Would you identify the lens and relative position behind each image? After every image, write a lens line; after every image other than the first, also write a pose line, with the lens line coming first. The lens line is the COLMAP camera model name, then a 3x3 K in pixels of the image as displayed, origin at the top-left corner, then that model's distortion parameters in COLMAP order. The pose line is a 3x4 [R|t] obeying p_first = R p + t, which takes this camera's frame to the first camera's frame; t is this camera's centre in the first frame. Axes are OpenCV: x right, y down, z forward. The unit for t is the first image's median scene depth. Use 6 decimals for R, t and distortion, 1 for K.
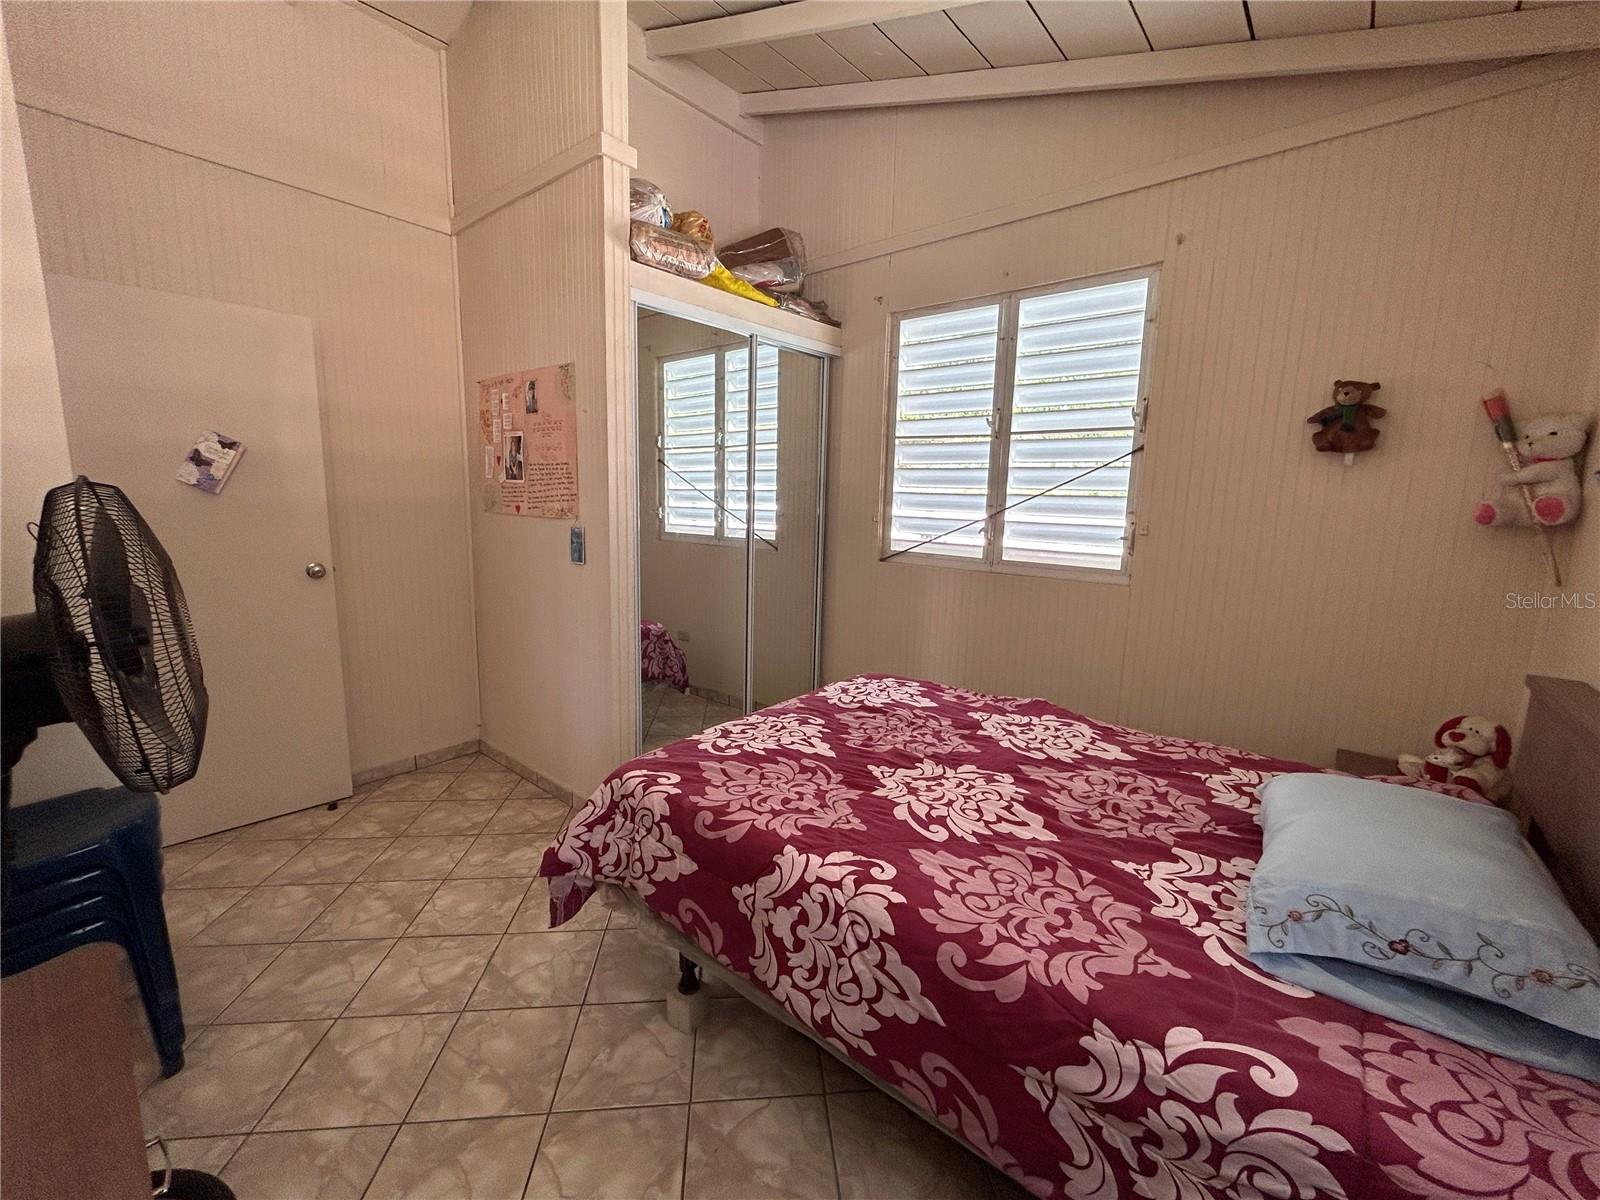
lens RADIAL K [[649.7, 0, 797.0], [0, 649.7, 595.4], [0, 0, 1]] dist [0.002611, 0.000264]
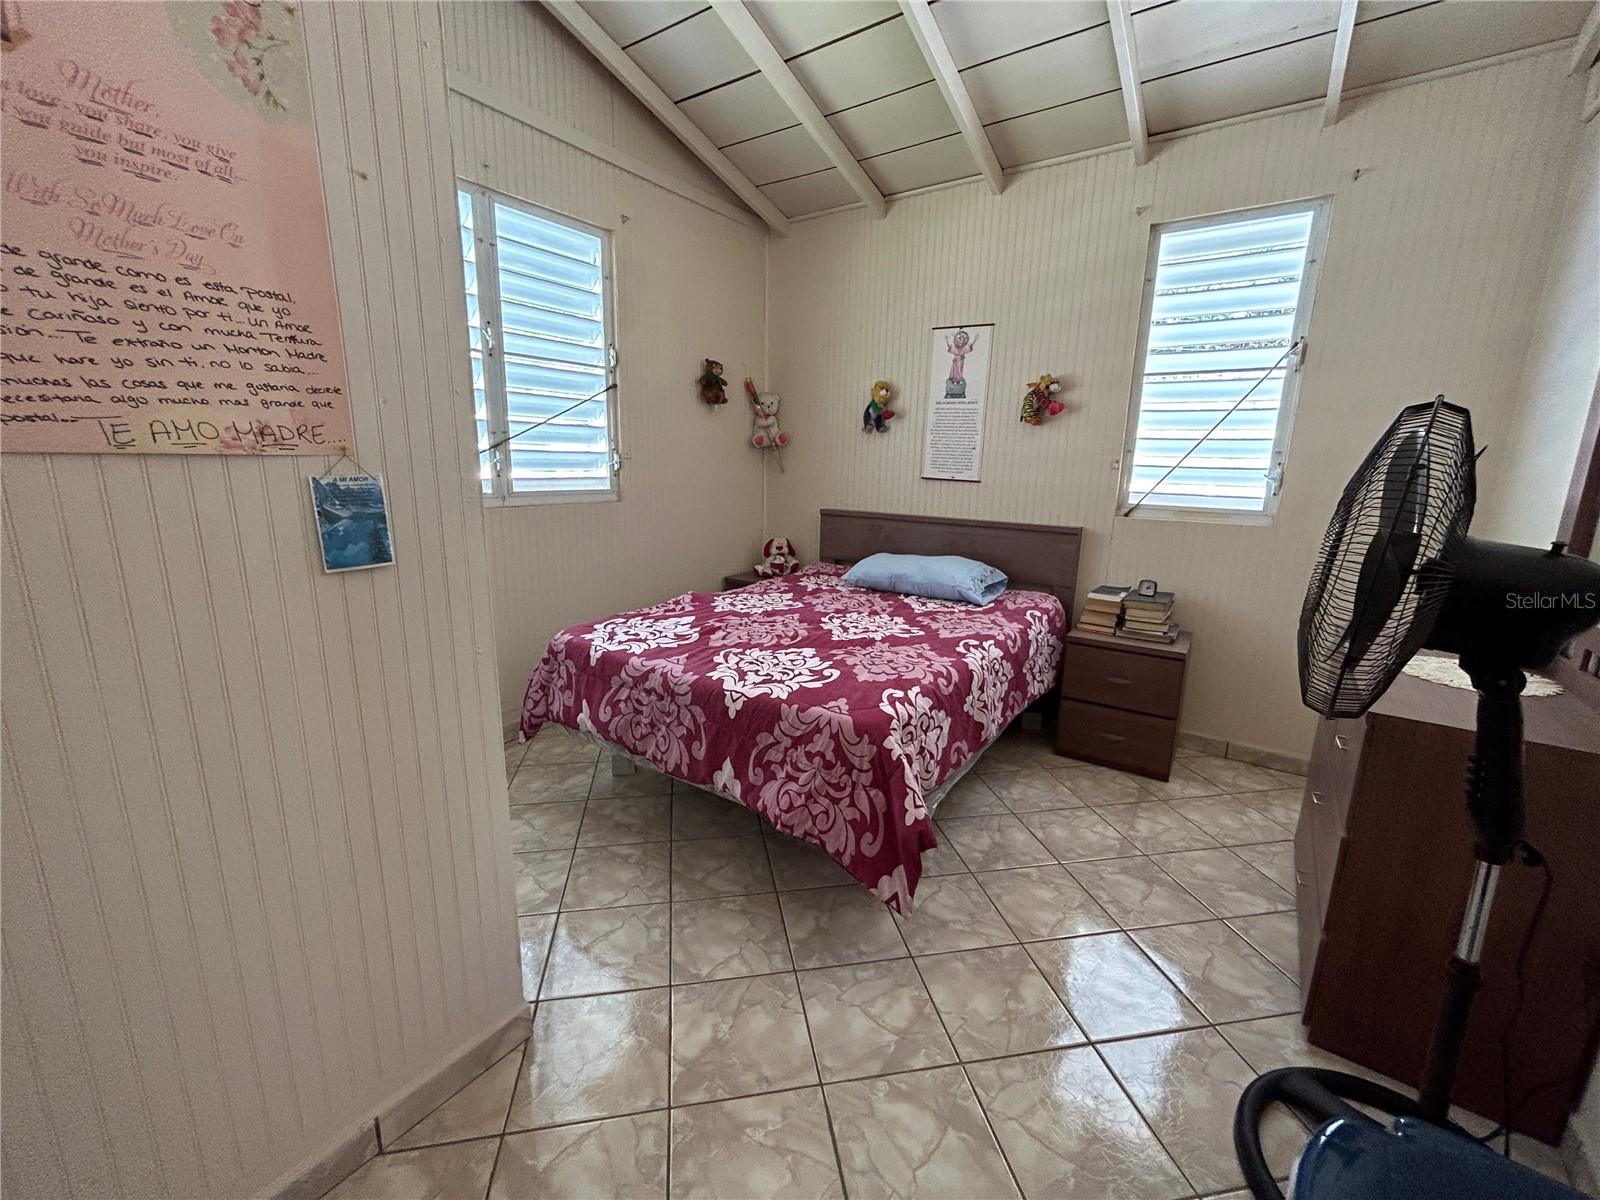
lens RADIAL K [[649.7, 0, 797.0], [0, 649.7, 595.4], [0, 0, 1]] dist [0.002611, 0.000264]
pose [[-0.086979, -0.229770, 0.969351, -1.000005], [0.129238, 0.962213, 0.239674, -0.126326], [-0.987792, 0.146124, -0.053998, 1.008253]]
